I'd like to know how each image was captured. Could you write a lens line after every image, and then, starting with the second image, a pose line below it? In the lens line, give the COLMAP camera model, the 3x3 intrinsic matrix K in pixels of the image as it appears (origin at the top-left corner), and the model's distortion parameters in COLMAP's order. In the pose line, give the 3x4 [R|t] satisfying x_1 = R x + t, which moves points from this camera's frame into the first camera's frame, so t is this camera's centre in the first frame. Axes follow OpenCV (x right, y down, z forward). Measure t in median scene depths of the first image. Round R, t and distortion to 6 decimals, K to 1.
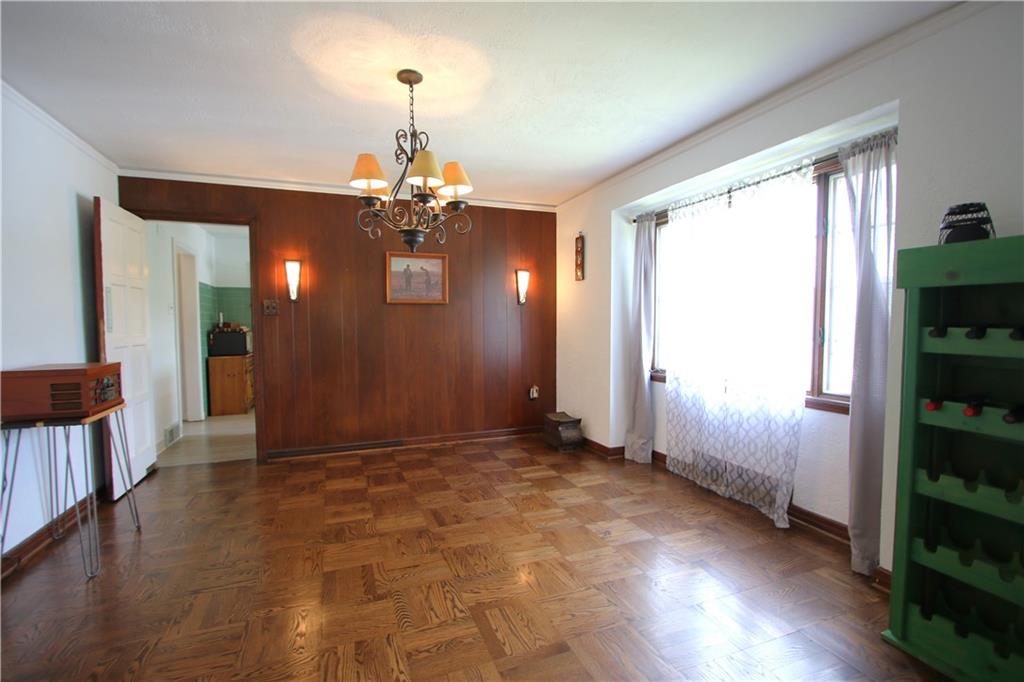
lens RADIAL K [[475.4, 0, 512.5], [0, 475.4, 344.8], [0, 0, 1]] dist [-0.019436, 0.002528]
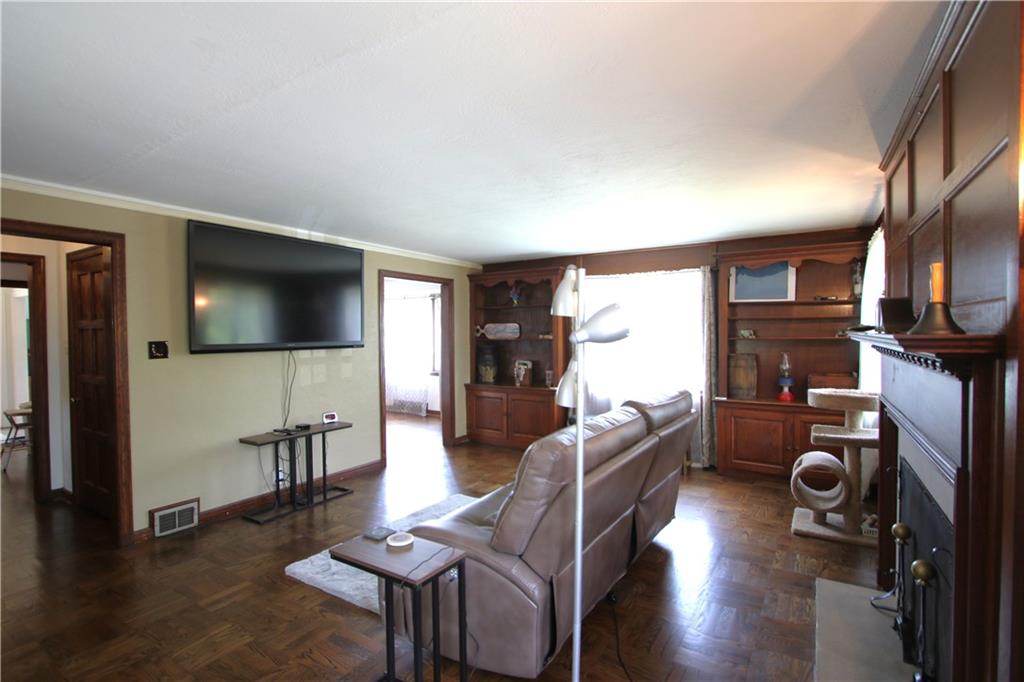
lens RADIAL K [[475.4, 0, 514.3], [0, 475.4, 340.9], [0, 0, 1]] dist [-0.019436, 0.002528]
pose [[0.802067, -0.009706, 0.597156, -0.496896], [0.034908, 0.998920, -0.030650, 0.014137], [-0.596213, 0.045429, 0.801540, -1.157069]]
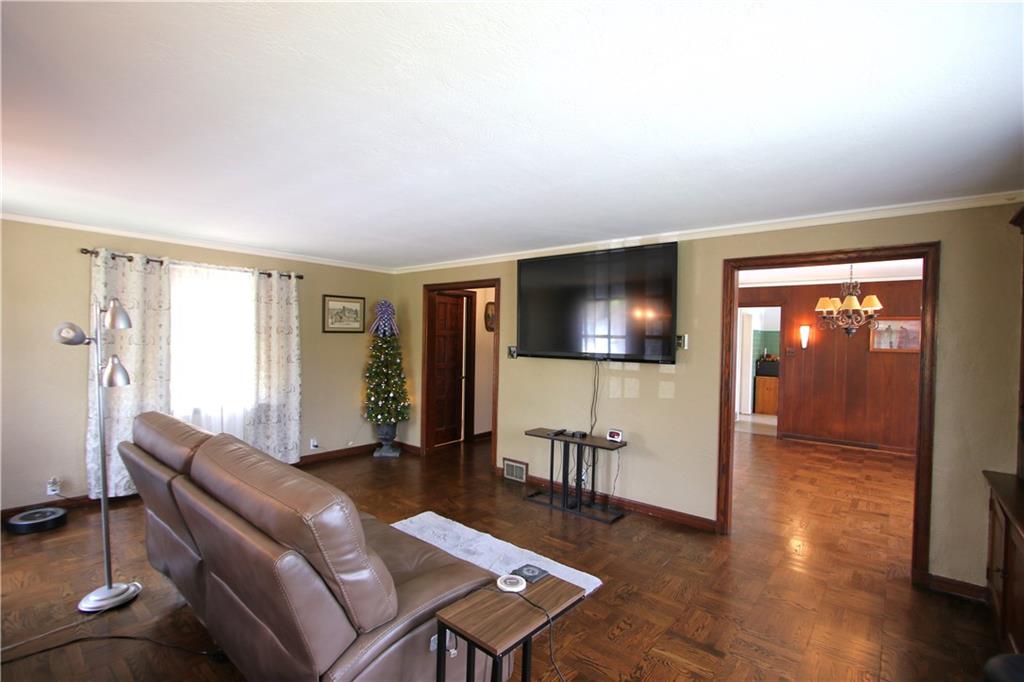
lens RADIAL K [[475.4, 0, 515.3], [0, 475.4, 343.9], [0, 0, 1]] dist [-0.019436, 0.002528]
pose [[0.499117, 0.031670, -0.865956, 0.495847], [-0.068884, 0.997619, -0.003218, -0.031851], [0.863792, 0.061257, 0.500110, -0.761603]]
